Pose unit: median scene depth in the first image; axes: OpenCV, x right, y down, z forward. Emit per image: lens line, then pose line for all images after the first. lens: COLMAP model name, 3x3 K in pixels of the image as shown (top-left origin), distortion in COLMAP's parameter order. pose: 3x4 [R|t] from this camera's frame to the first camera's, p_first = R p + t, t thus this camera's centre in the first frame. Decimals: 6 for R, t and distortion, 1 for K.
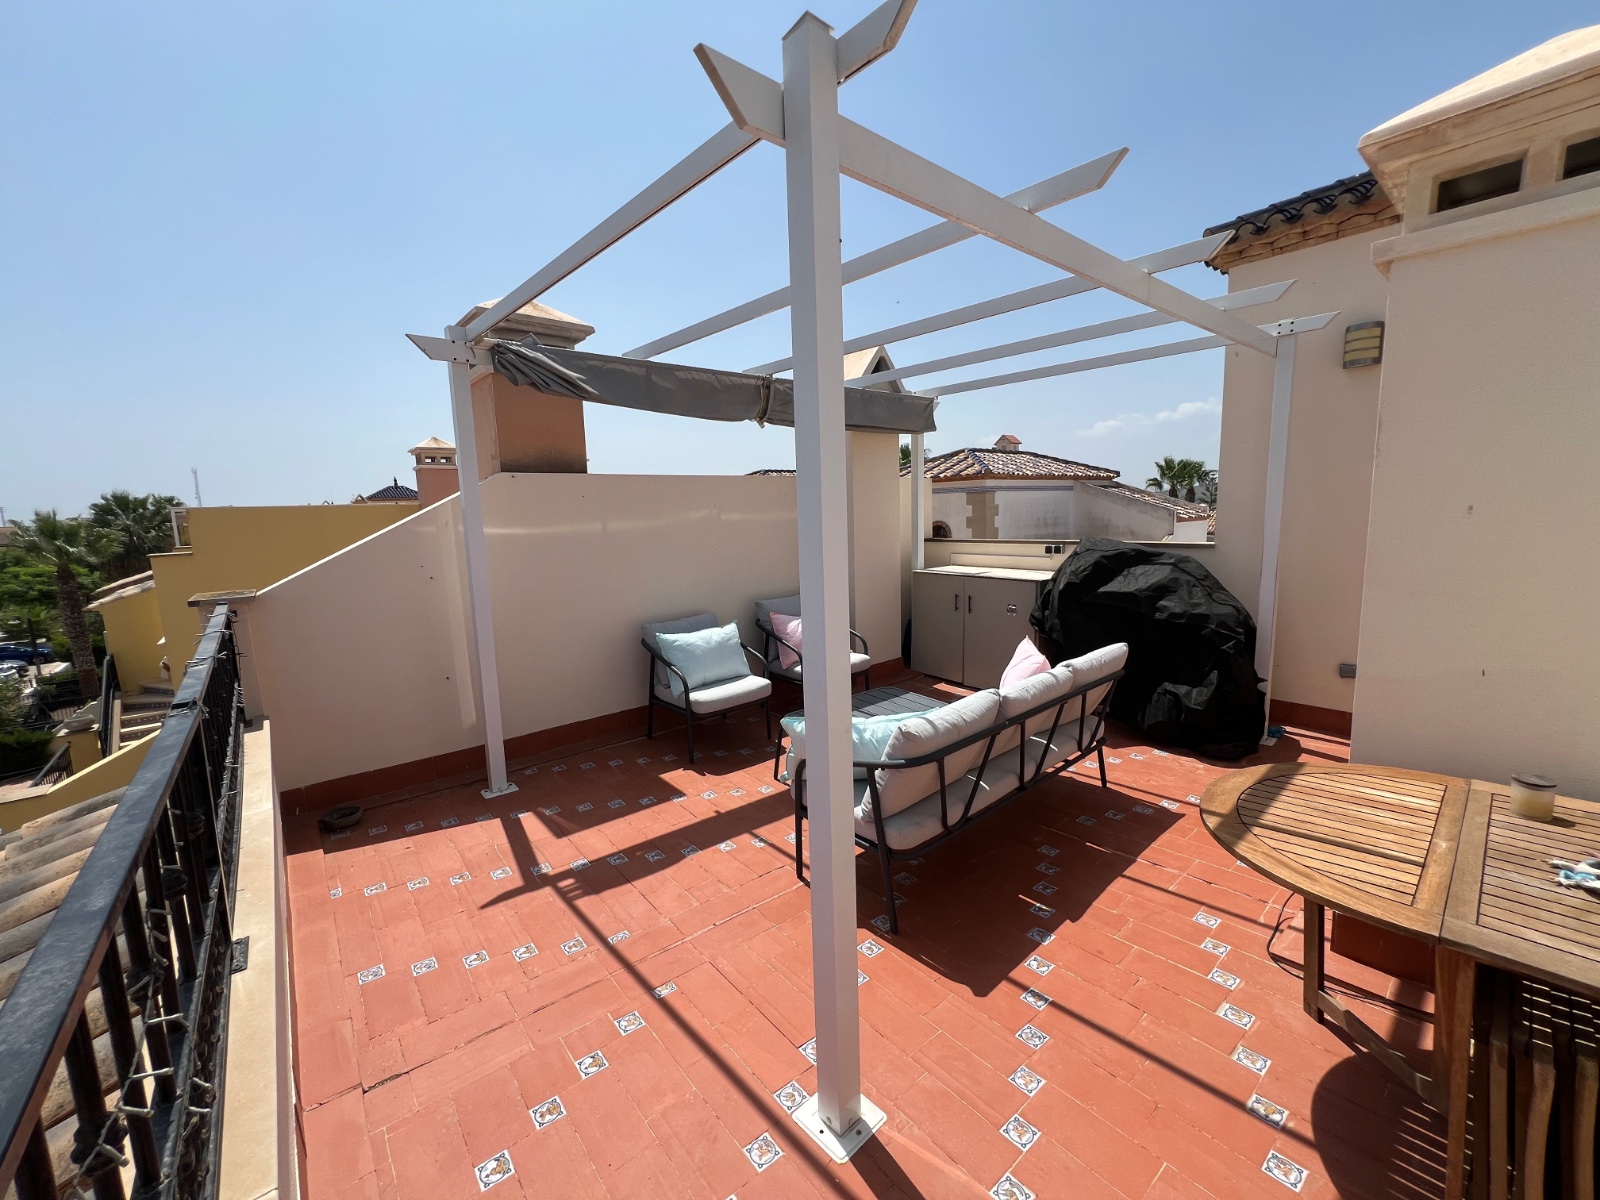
lens RADIAL K [[638.5, 0, 802.7], [0, 638.5, 600.0], [0, 0, 1]] dist [-0.002832, 0.000752]
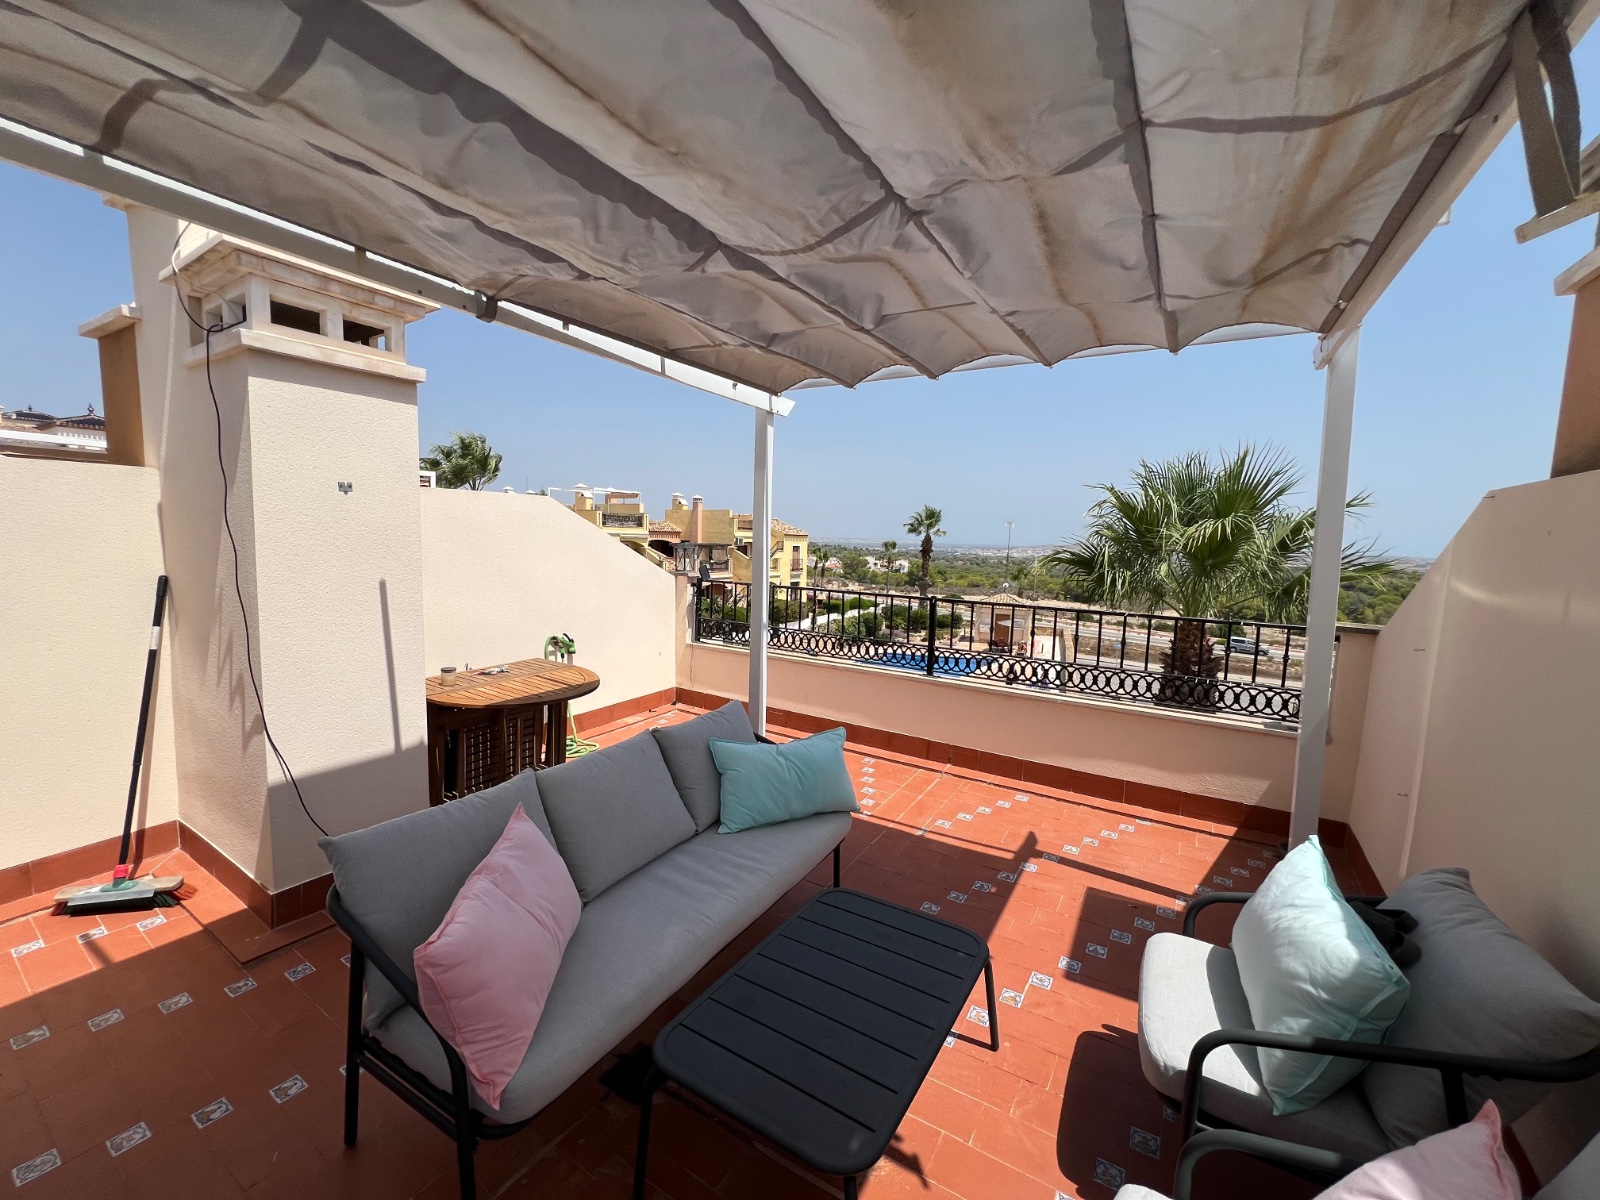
lens RADIAL K [[638.5, 0, 797.5], [0, 638.5, 596.1], [0, 0, 1]] dist [-0.002832, 0.000752]
pose [[-0.949290, 0.037739, -0.312129, 0.332016], [-0.038321, 0.971479, 0.234008, -0.269985], [0.312058, 0.234102, -0.920769, 1.679595]]
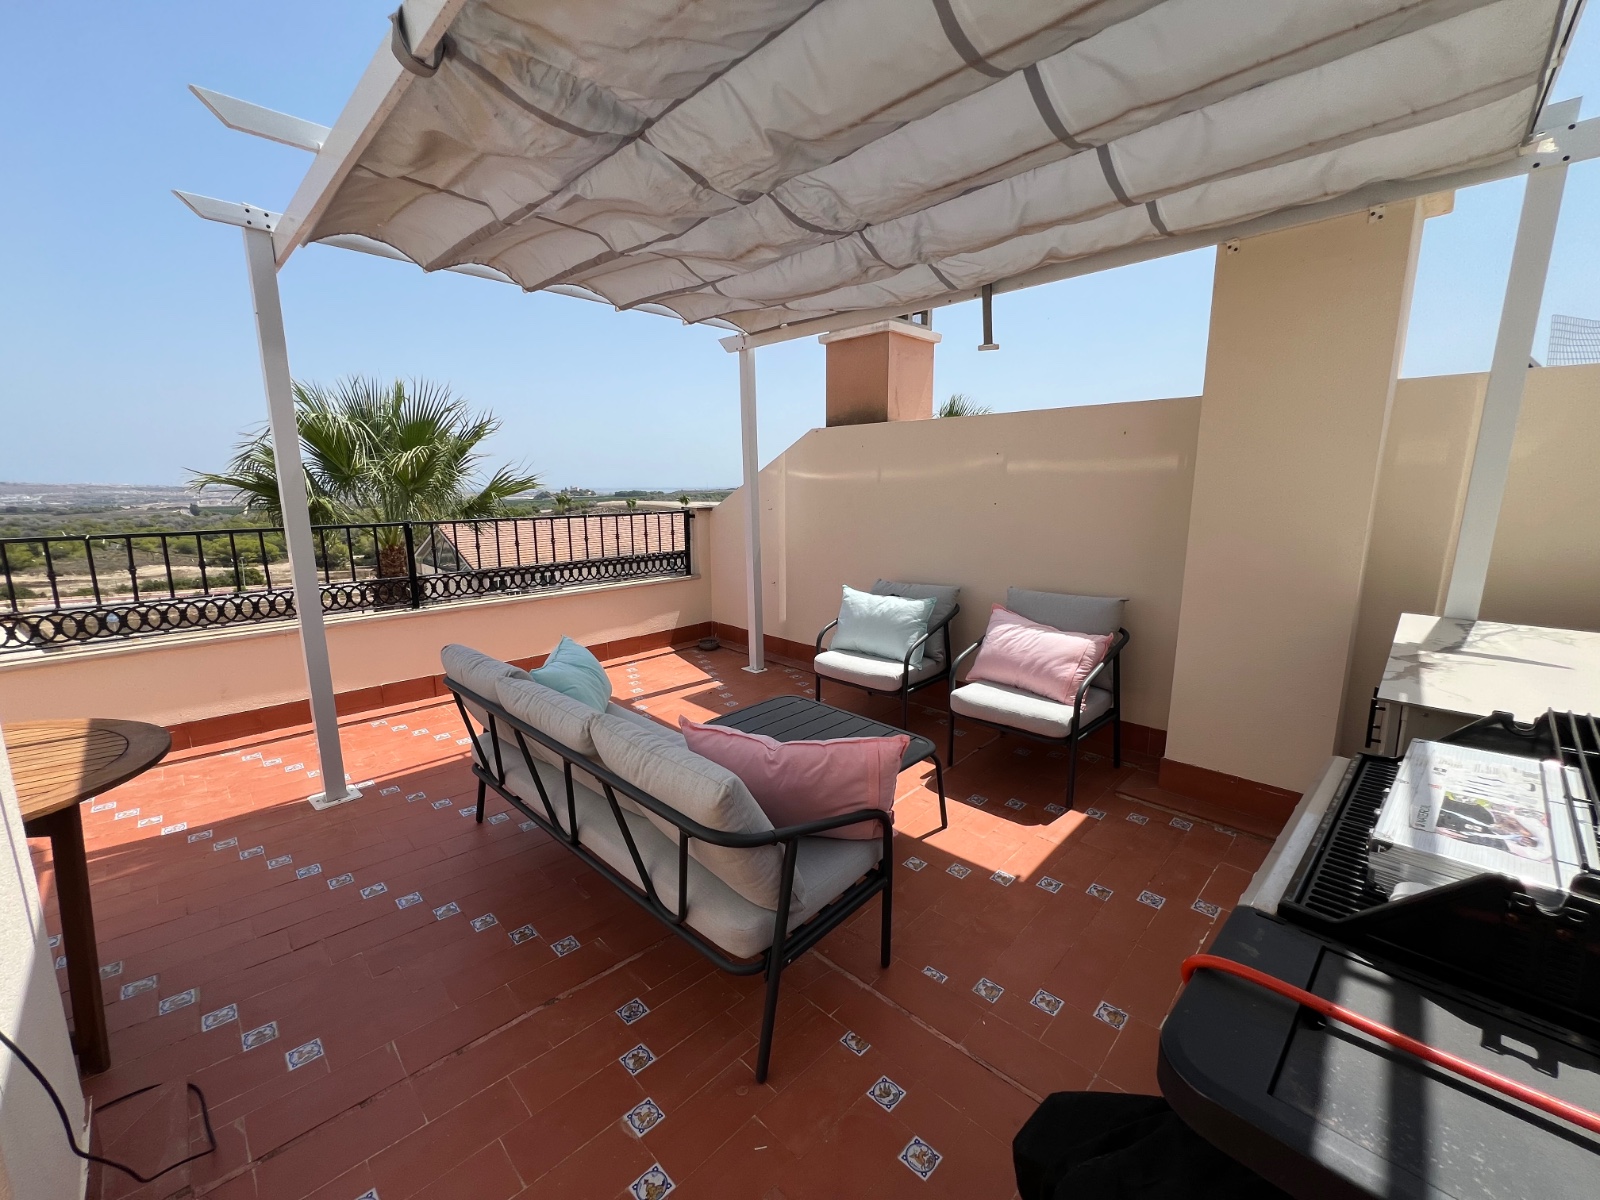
lens RADIAL K [[638.5, 0, 793.6], [0, 638.5, 599.4], [0, 0, 1]] dist [-0.002832, 0.000752]
pose [[0.091987, 0.212523, -0.972817, 0.971592], [-0.133919, 0.970724, 0.199403, -0.149595], [0.986714, 0.111936, 0.117755, 1.074857]]
